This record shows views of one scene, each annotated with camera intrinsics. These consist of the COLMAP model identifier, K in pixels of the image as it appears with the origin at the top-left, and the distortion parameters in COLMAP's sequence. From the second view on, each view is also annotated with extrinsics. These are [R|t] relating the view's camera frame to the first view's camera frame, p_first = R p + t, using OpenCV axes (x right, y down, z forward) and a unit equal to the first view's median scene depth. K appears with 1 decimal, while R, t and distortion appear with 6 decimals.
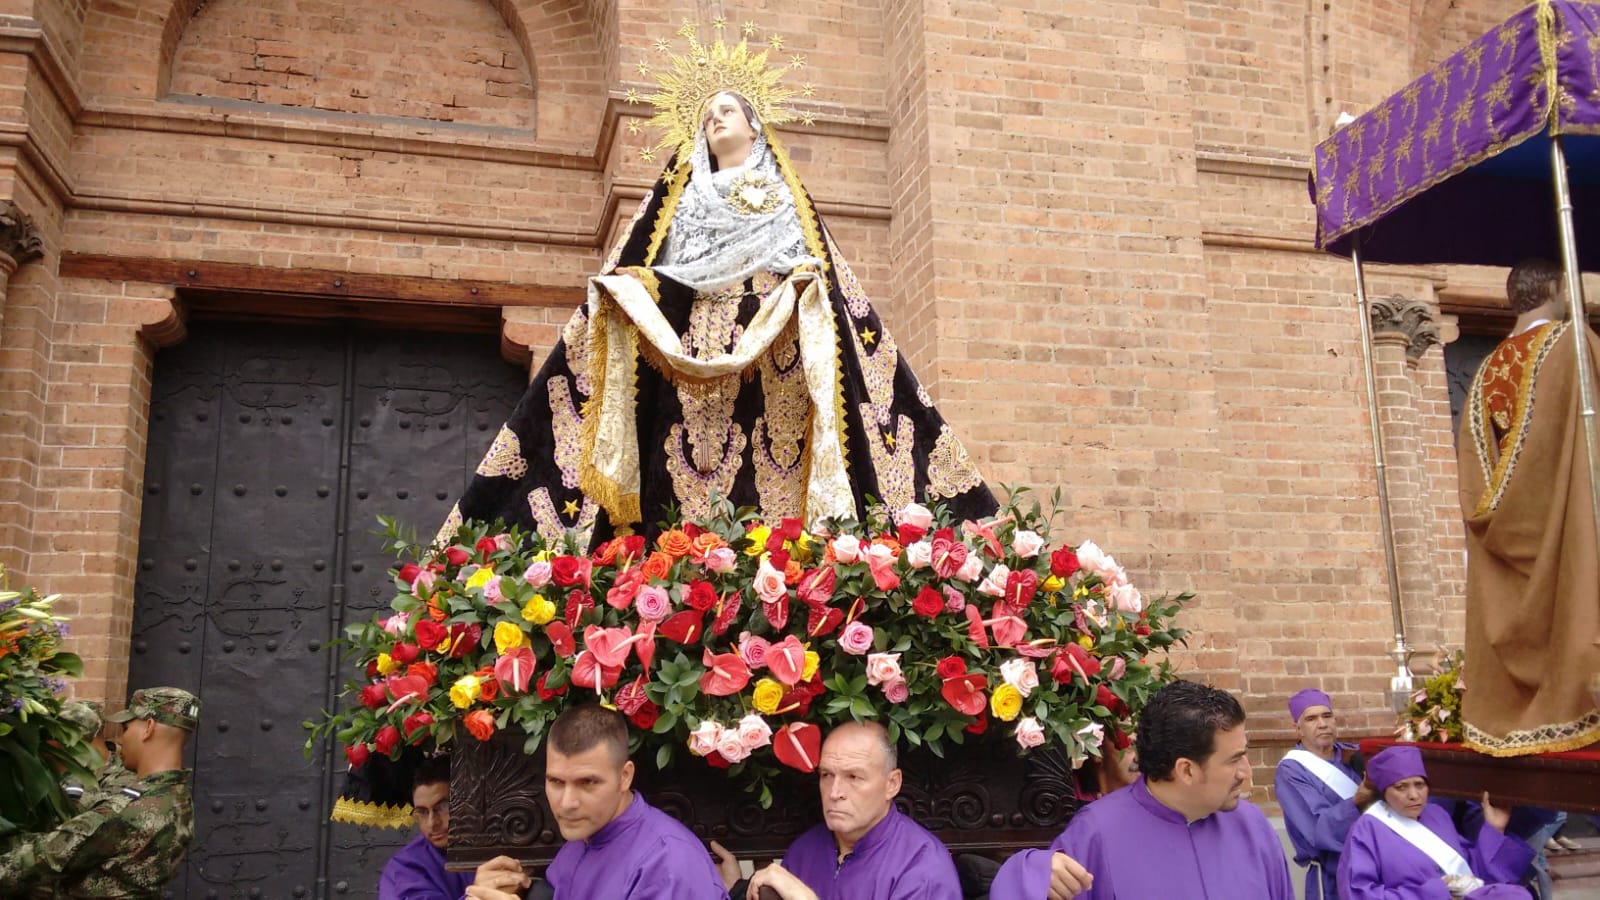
lens RADIAL K [[1236.2, 0, 845.0], [0, 1236.2, 469.8], [0, 0, 1]] dist [0.052534, -0.113301]
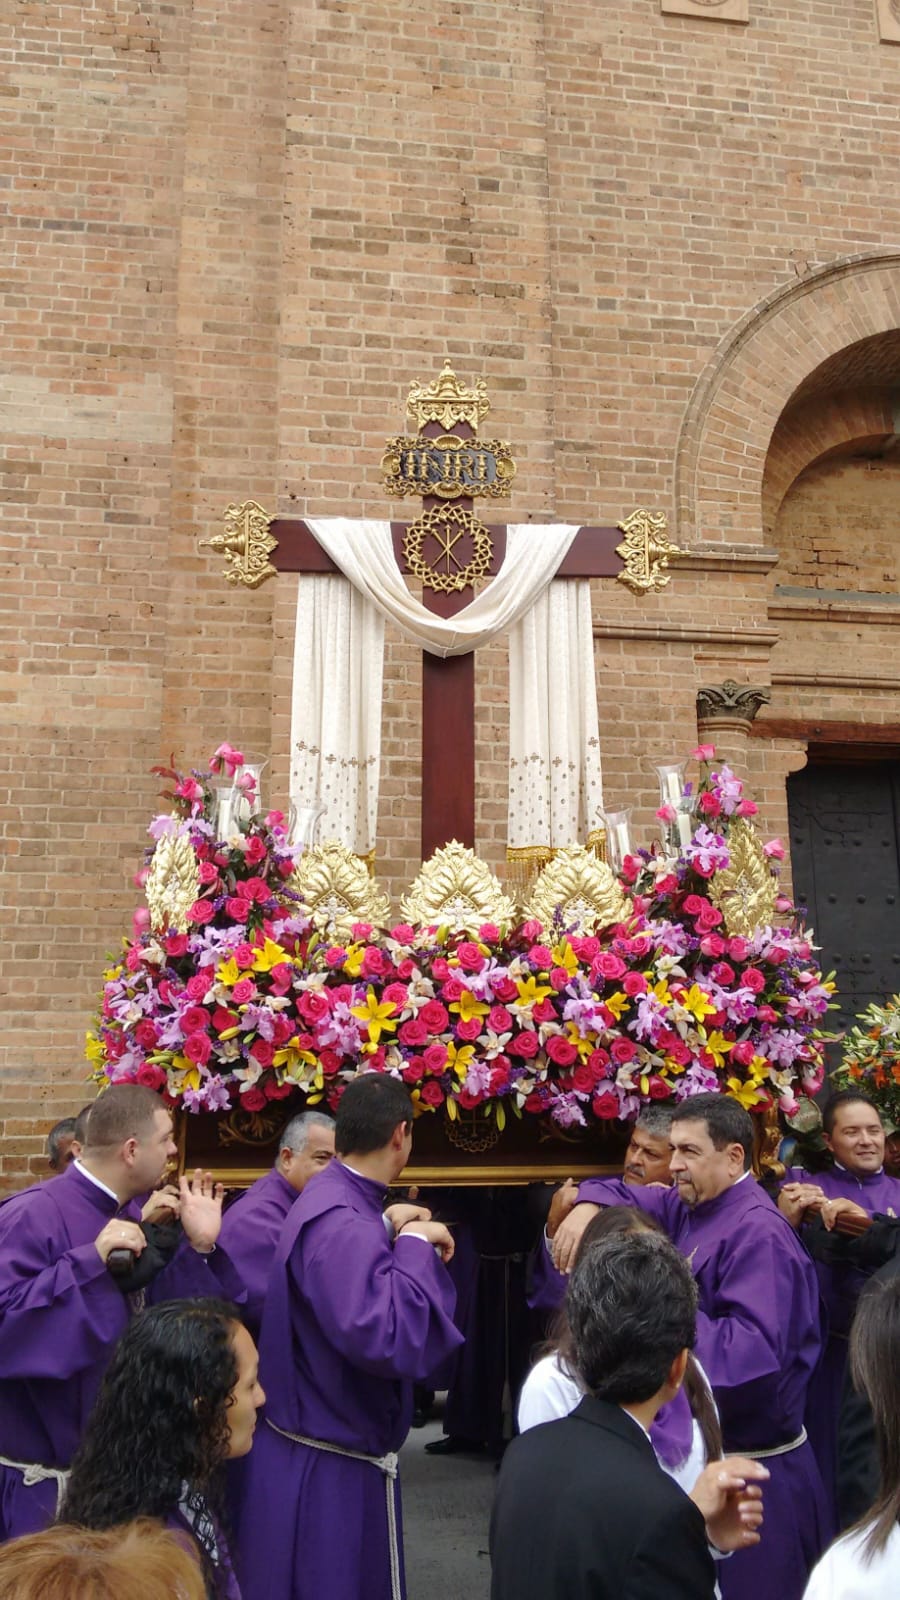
lens RADIAL K [[1236.2, 0, 407.6], [0, 1236.2, 793.6], [0, 0, 1]] dist [0.052534, -0.113301]
pose [[0.987851, -0.005149, -0.155321, -0.724876], [0.001220, 0.999677, -0.025380, -0.059369], [0.155401, 0.024882, 0.987538, -0.320421]]
